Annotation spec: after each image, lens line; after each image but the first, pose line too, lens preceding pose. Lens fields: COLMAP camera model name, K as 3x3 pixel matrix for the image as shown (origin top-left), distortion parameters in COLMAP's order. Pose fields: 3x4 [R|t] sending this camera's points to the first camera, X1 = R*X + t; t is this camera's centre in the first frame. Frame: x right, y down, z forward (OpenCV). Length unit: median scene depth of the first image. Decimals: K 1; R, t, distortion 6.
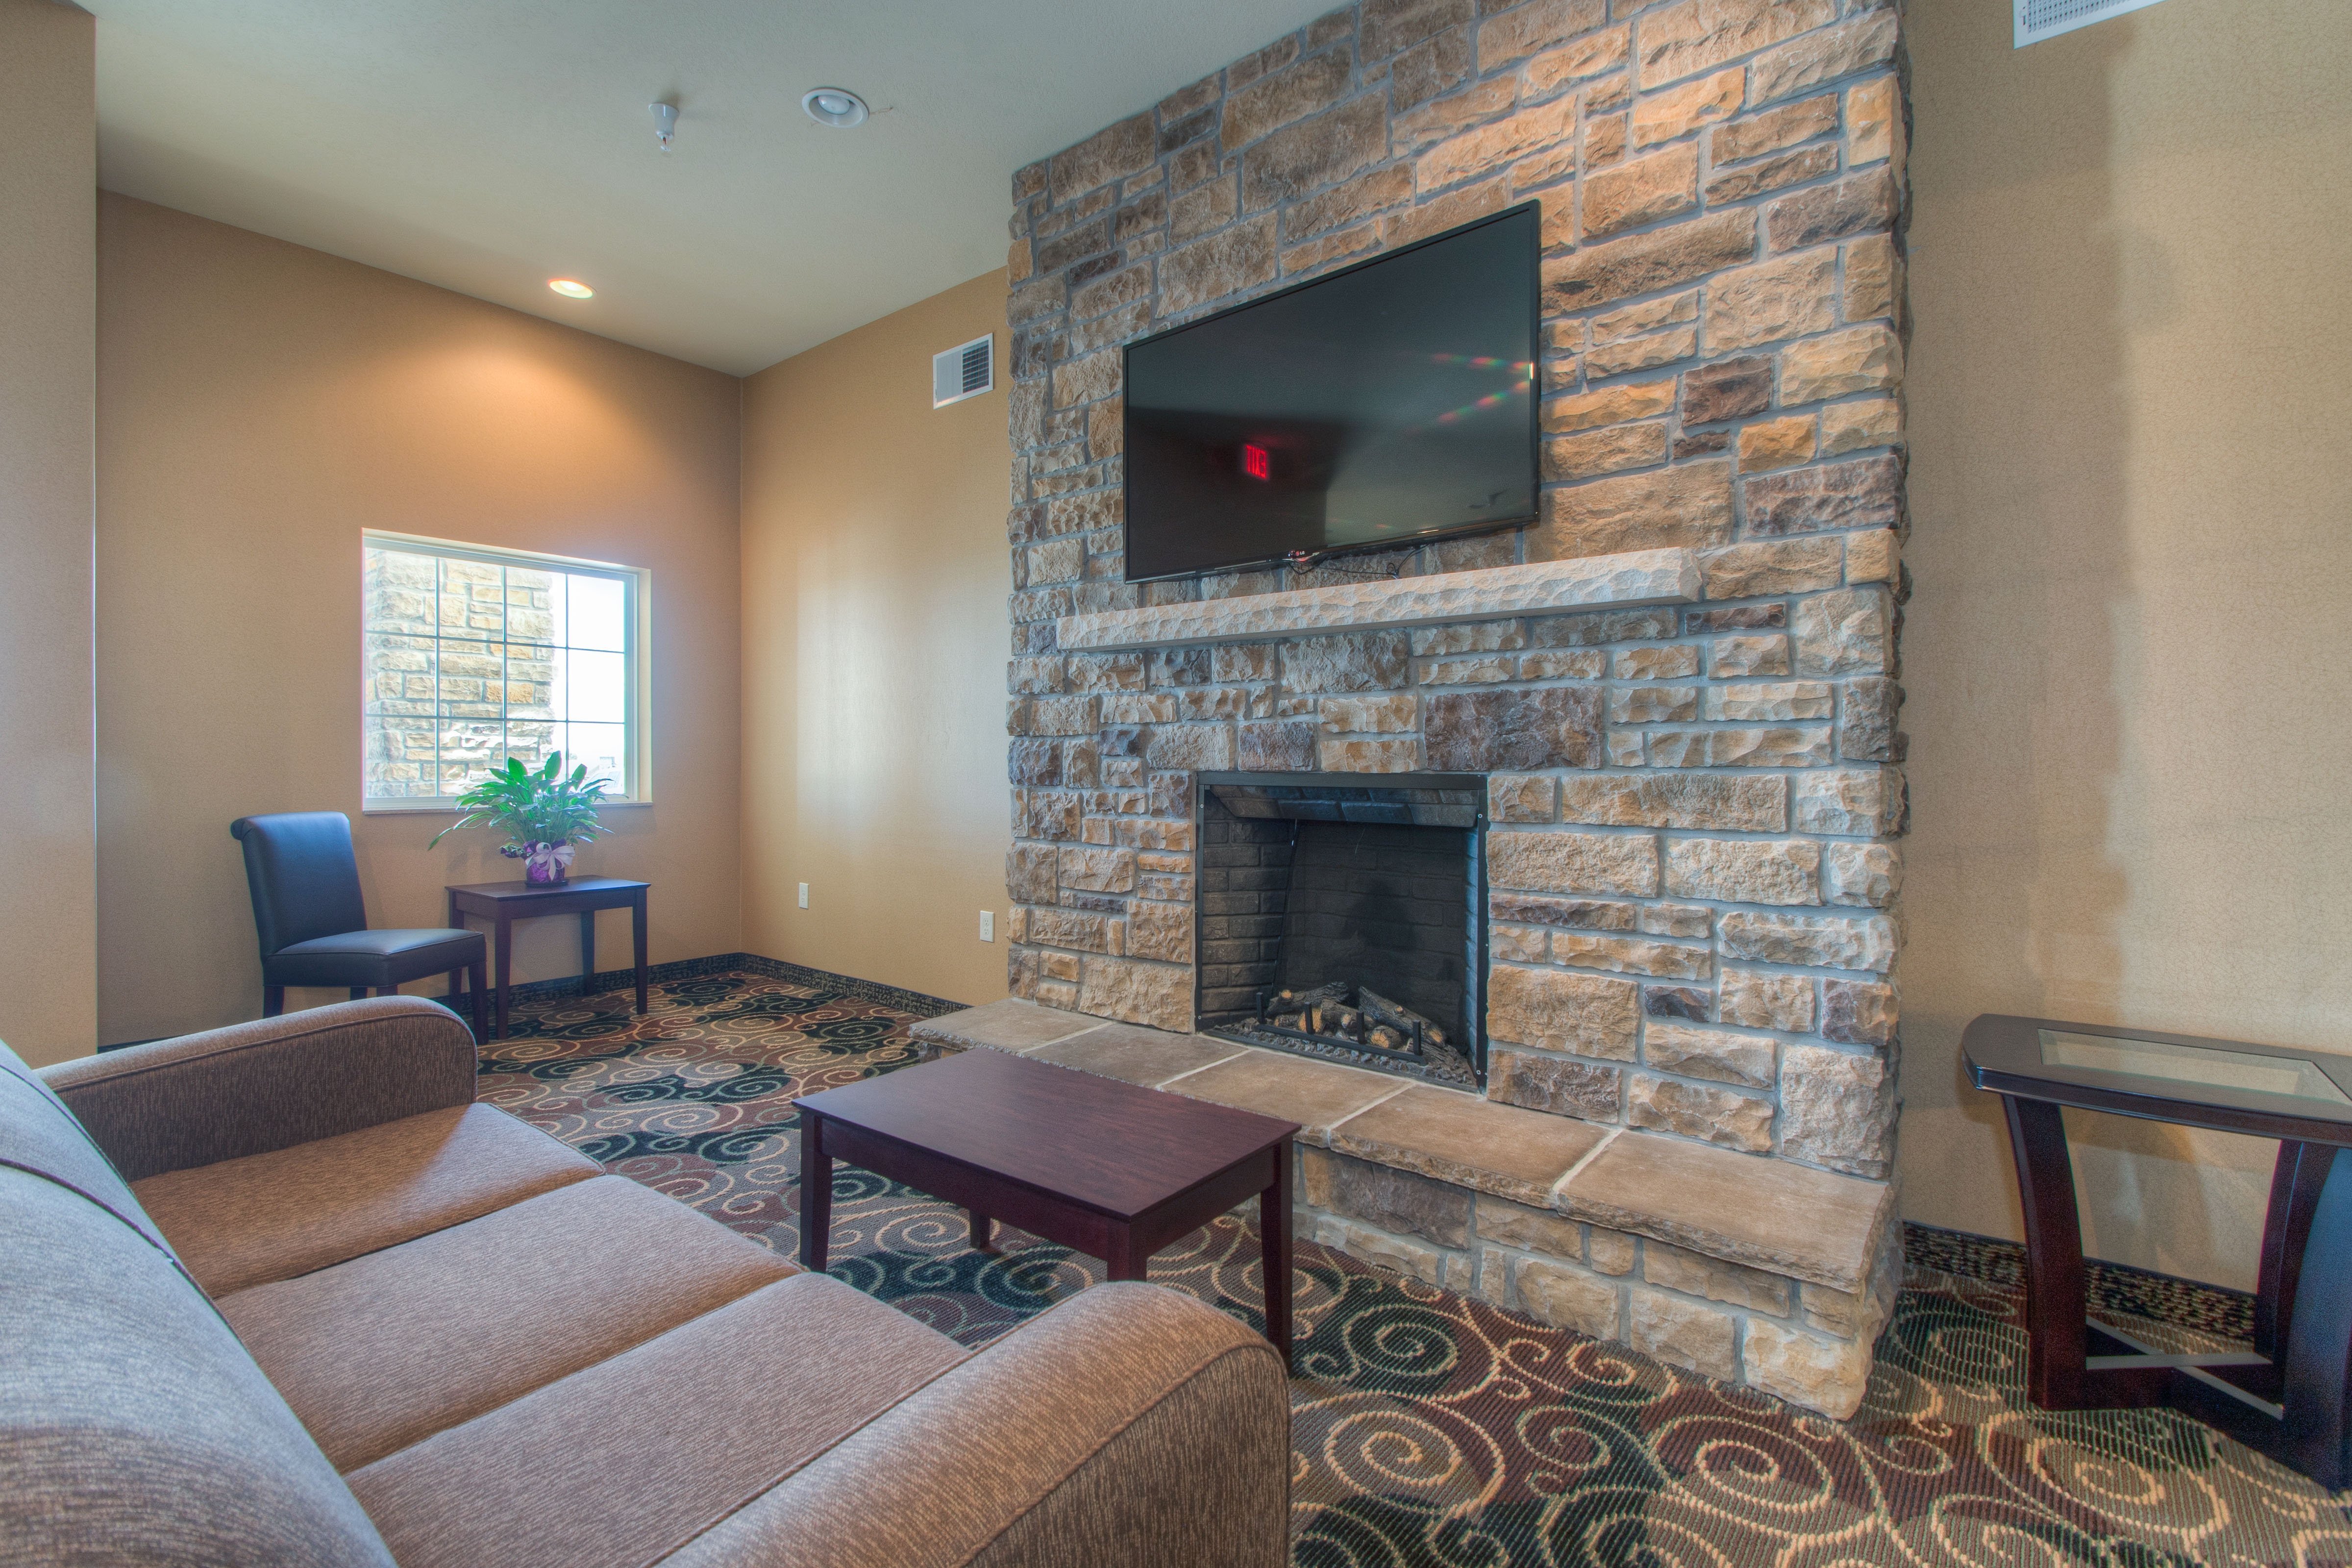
lens RADIAL K [[1060.9, 0, 1134.2], [0, 1060.9, 768.4], [0, 0, 1]] dist [0.016289, -0.010946]
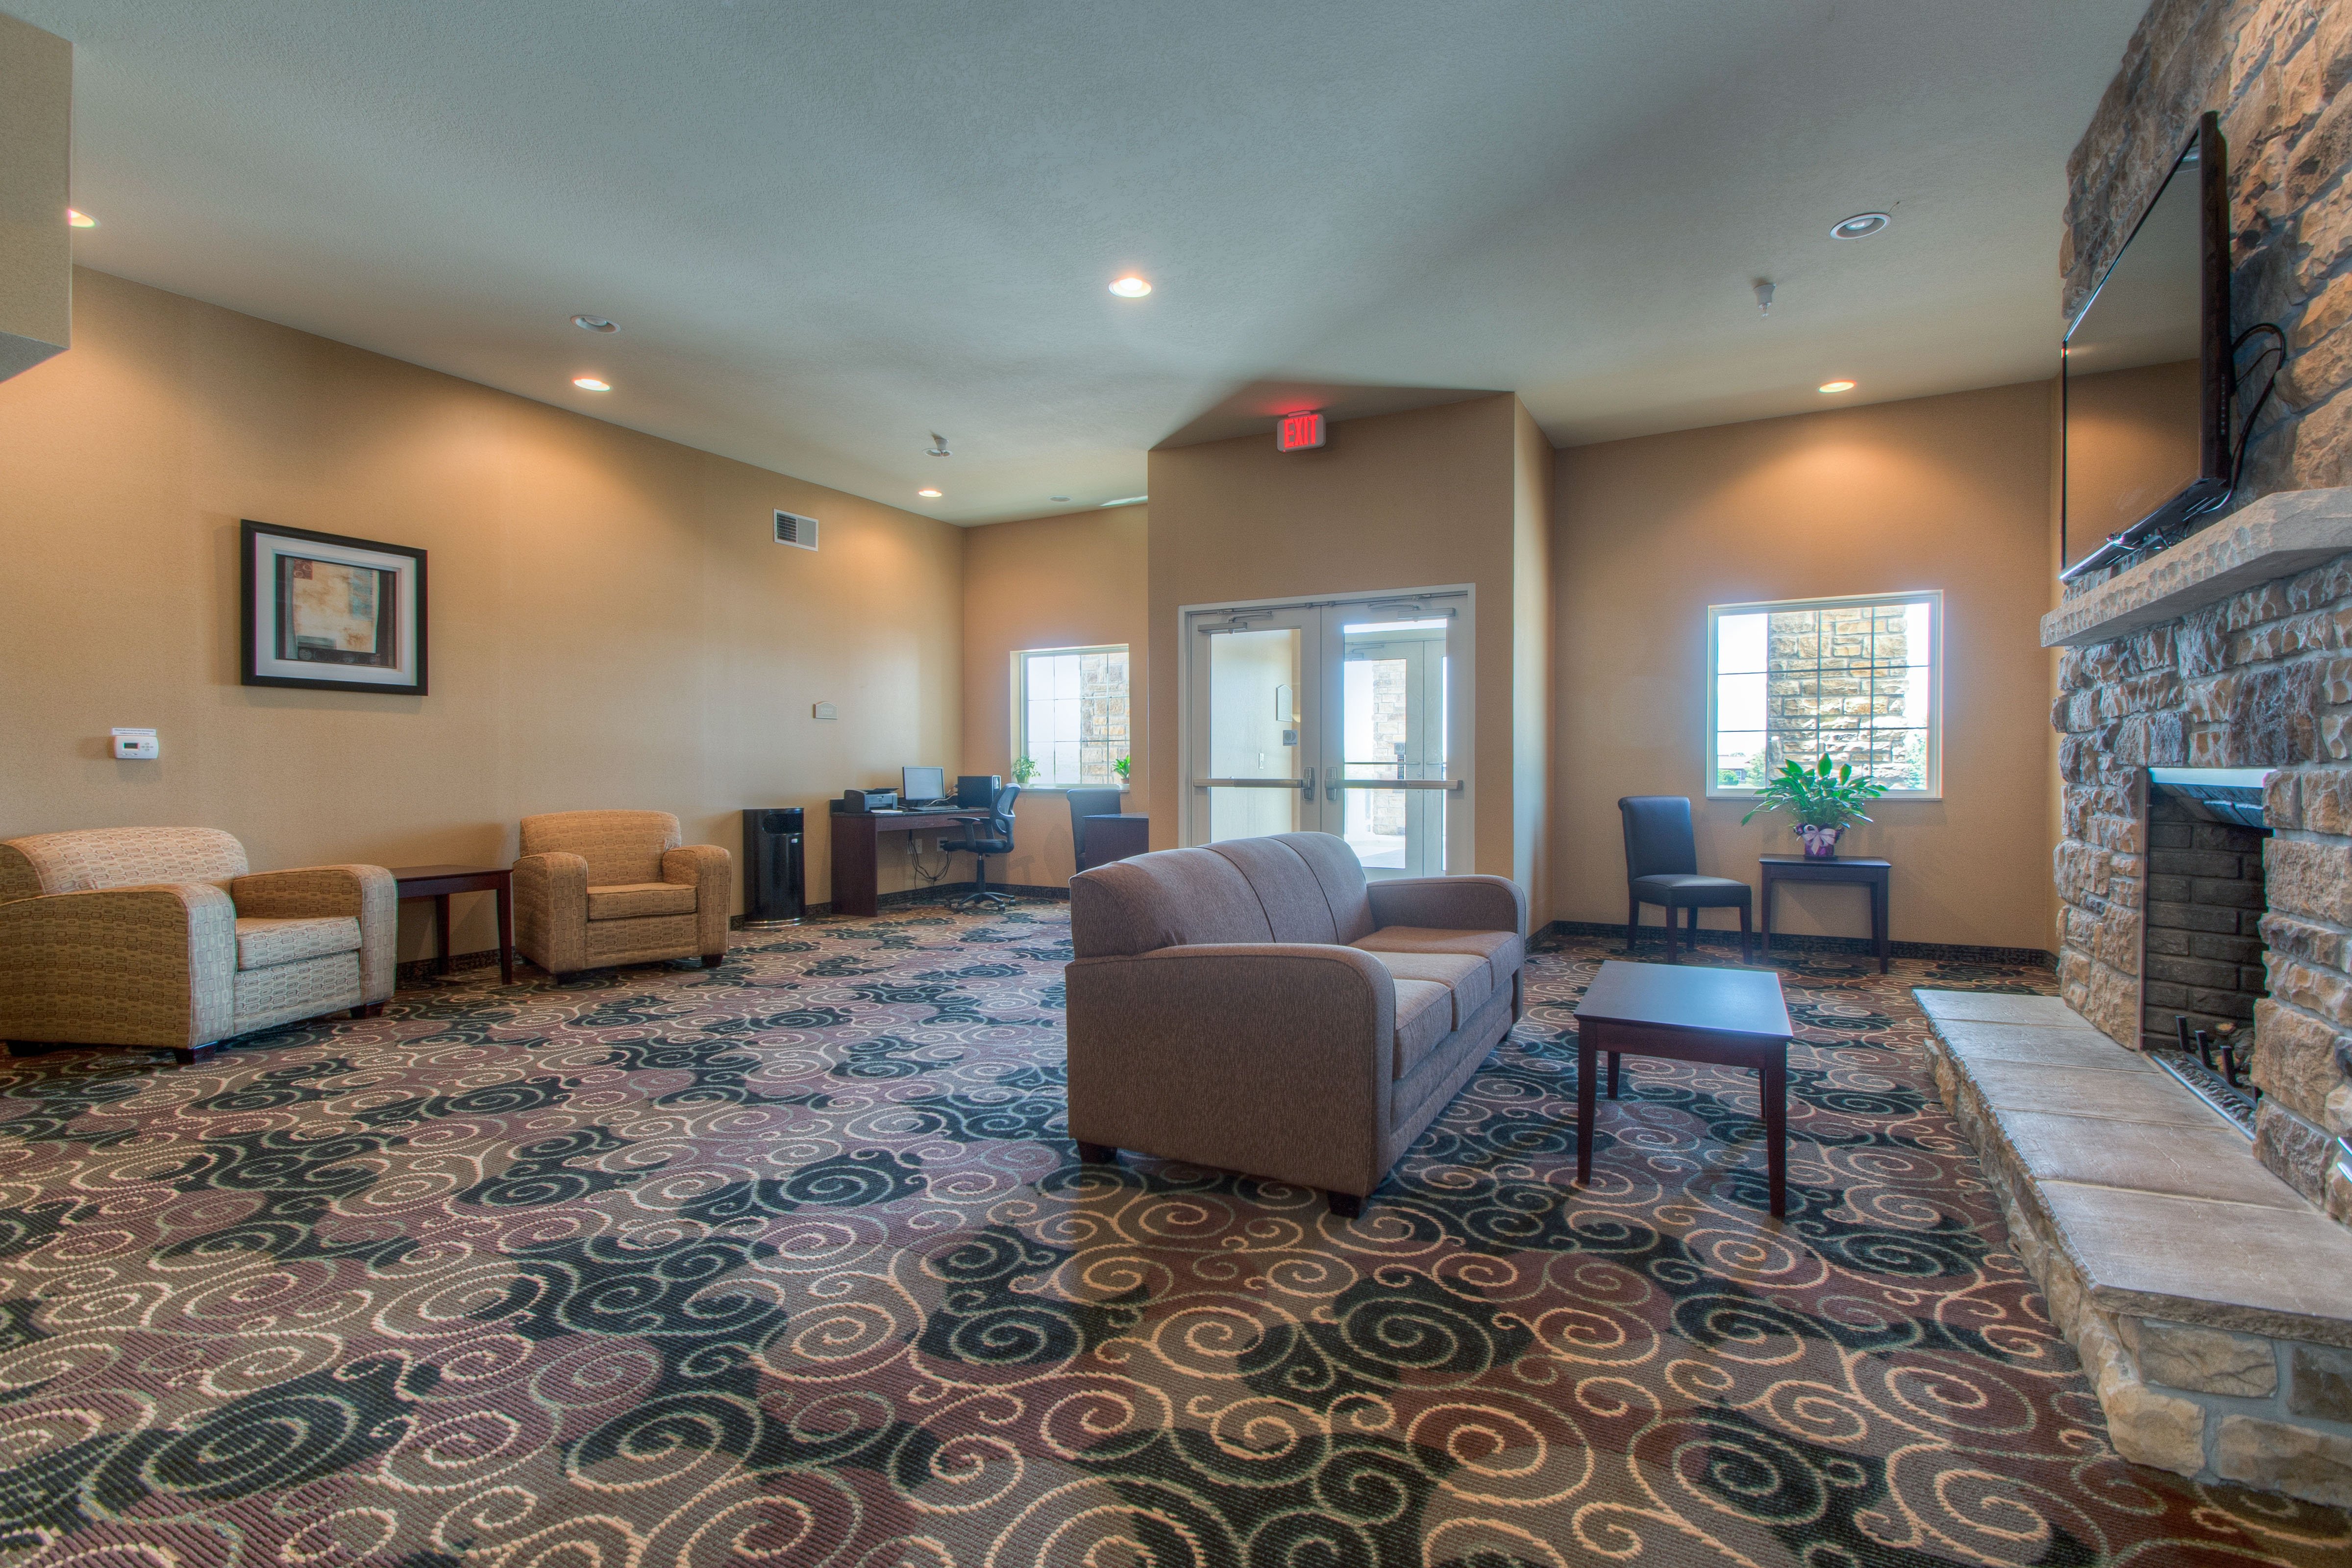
lens RADIAL K [[1060.9, 0, 1197.2], [0, 1060.9, 774.0], [0, 0, 1]] dist [0.016289, -0.010946]
pose [[0.201748, 0.004371, -0.979428, 0.987581], [-0.002375, 0.999989, 0.003973, 0.007813], [0.979435, 0.001525, 0.201756, 0.012589]]
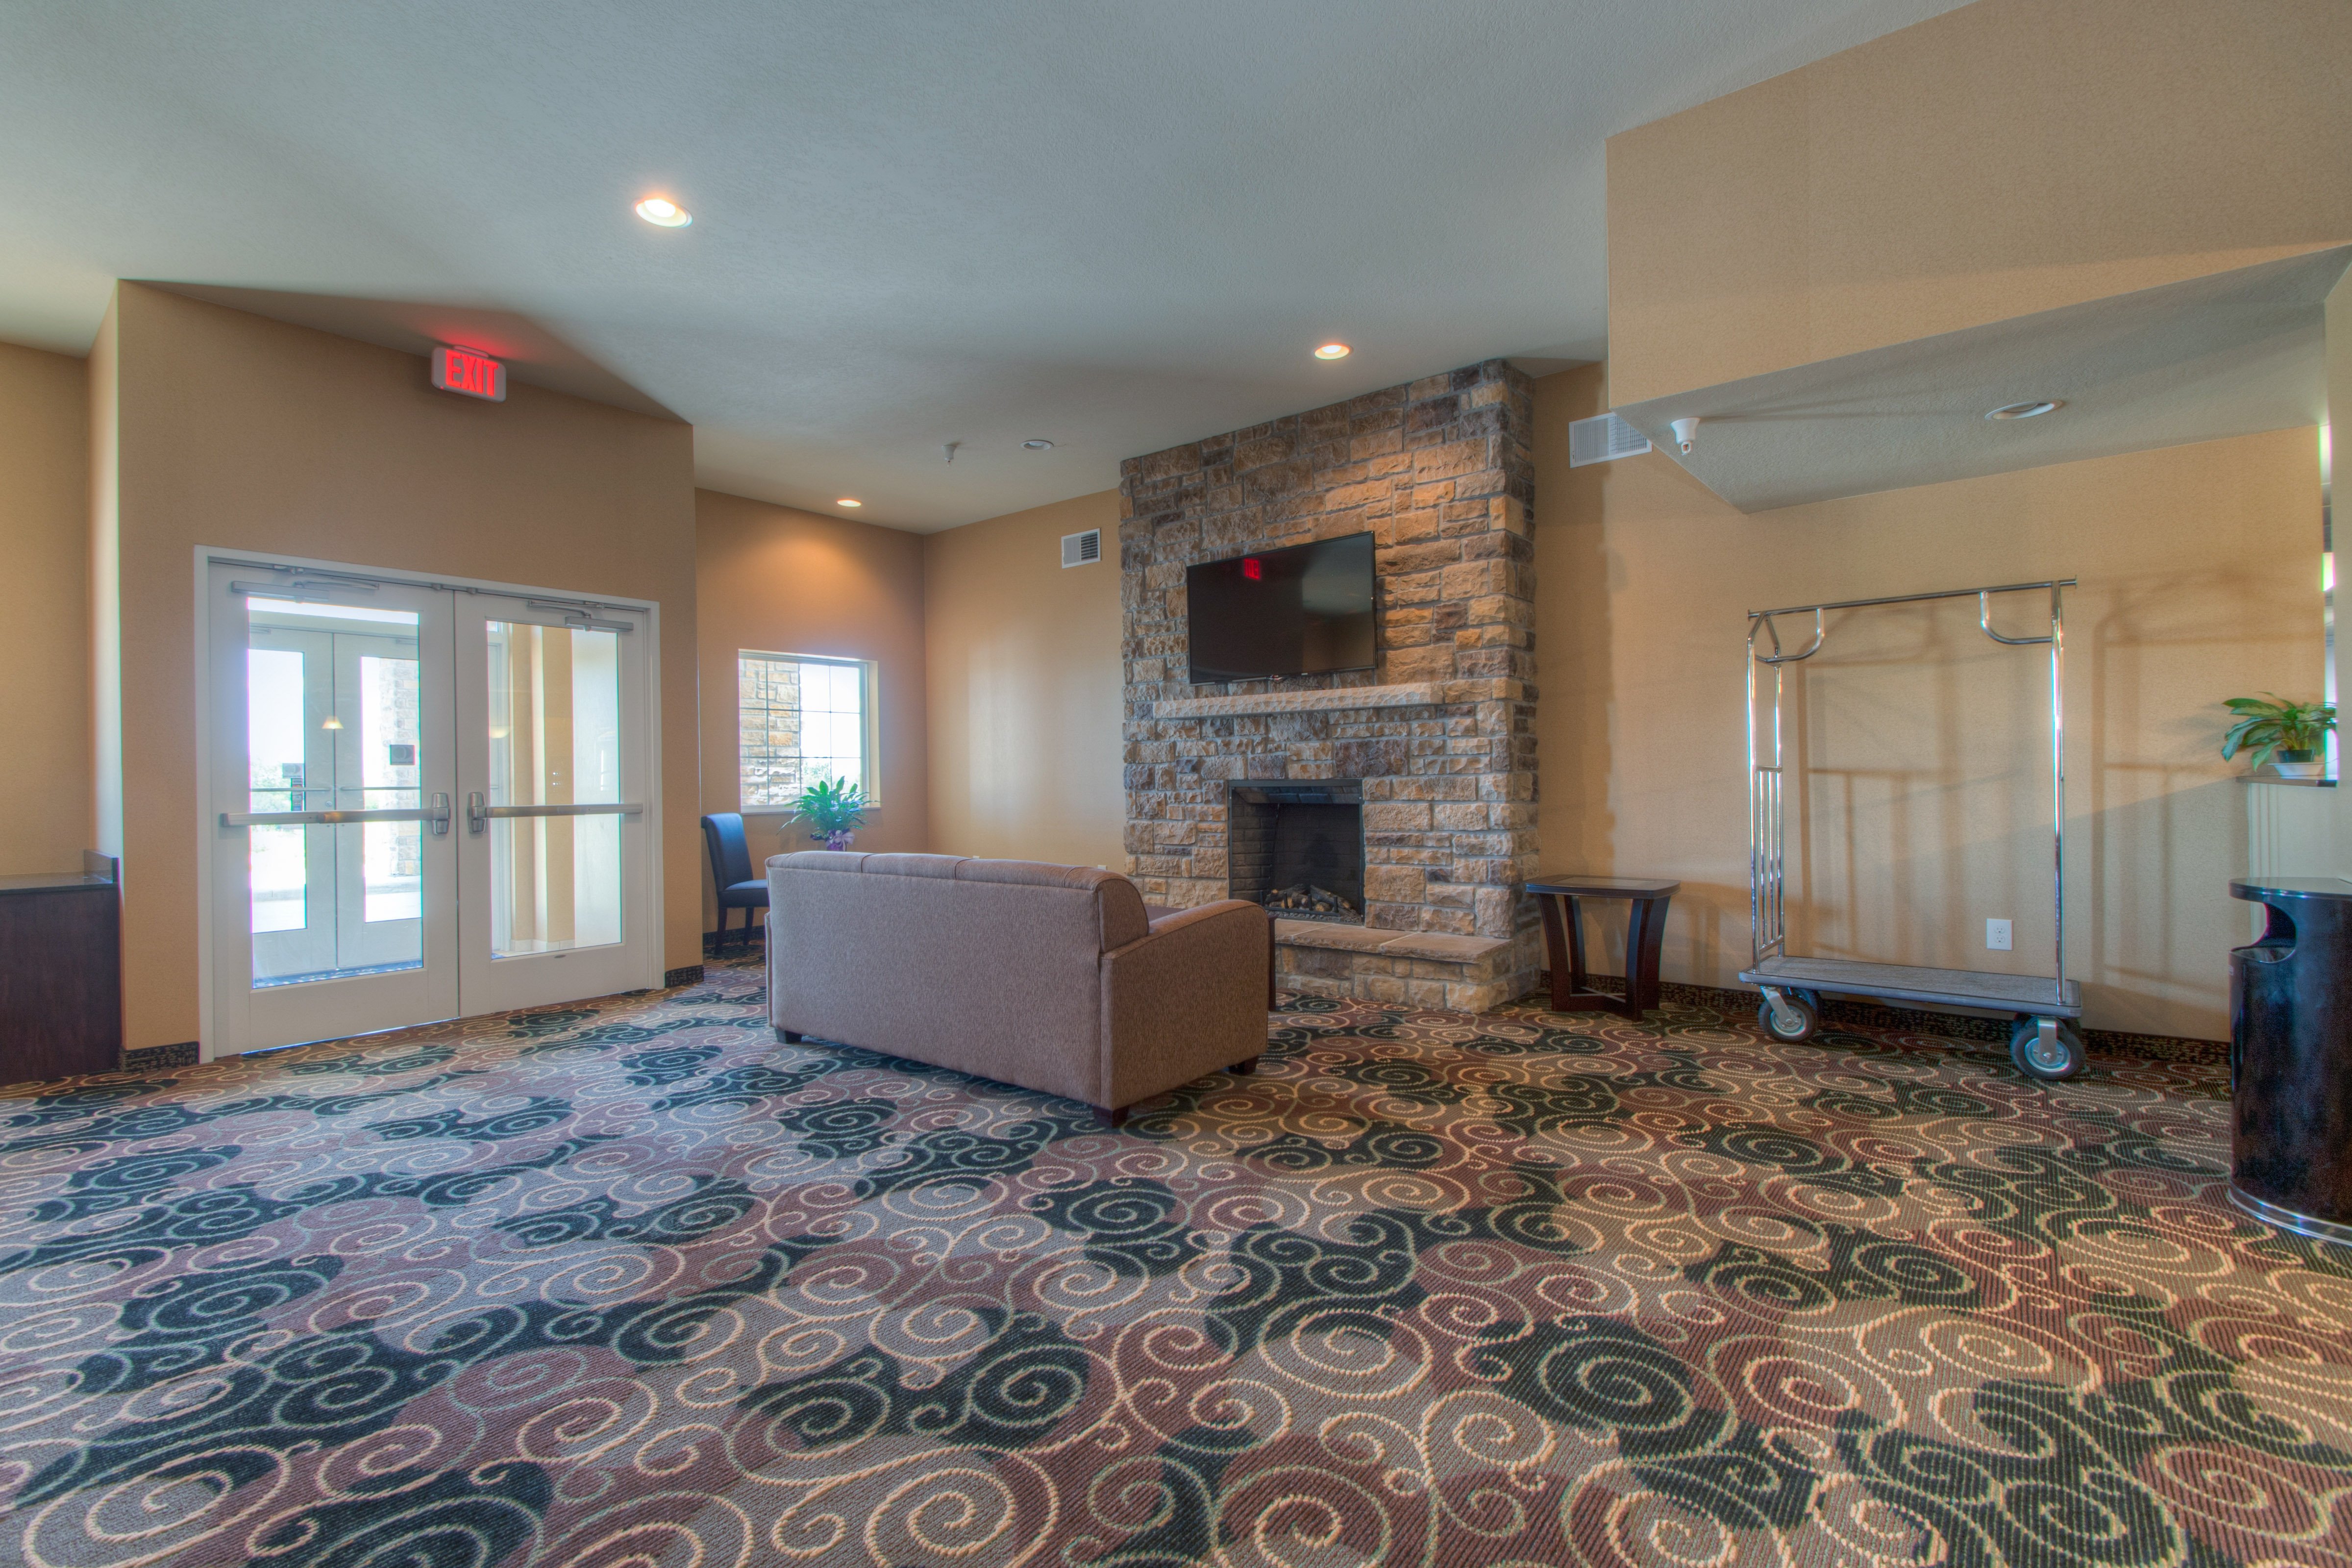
lens RADIAL K [[1060.9, 0, 1146.3], [0, 1060.9, 764.2], [0, 0, 1]] dist [0.016289, -0.010946]
pose [[0.999826, -0.018192, 0.004096, -0.123429], [0.018263, 0.999671, -0.018014, 0.006876], [-0.003767, 0.018086, 0.999829, -1.204003]]
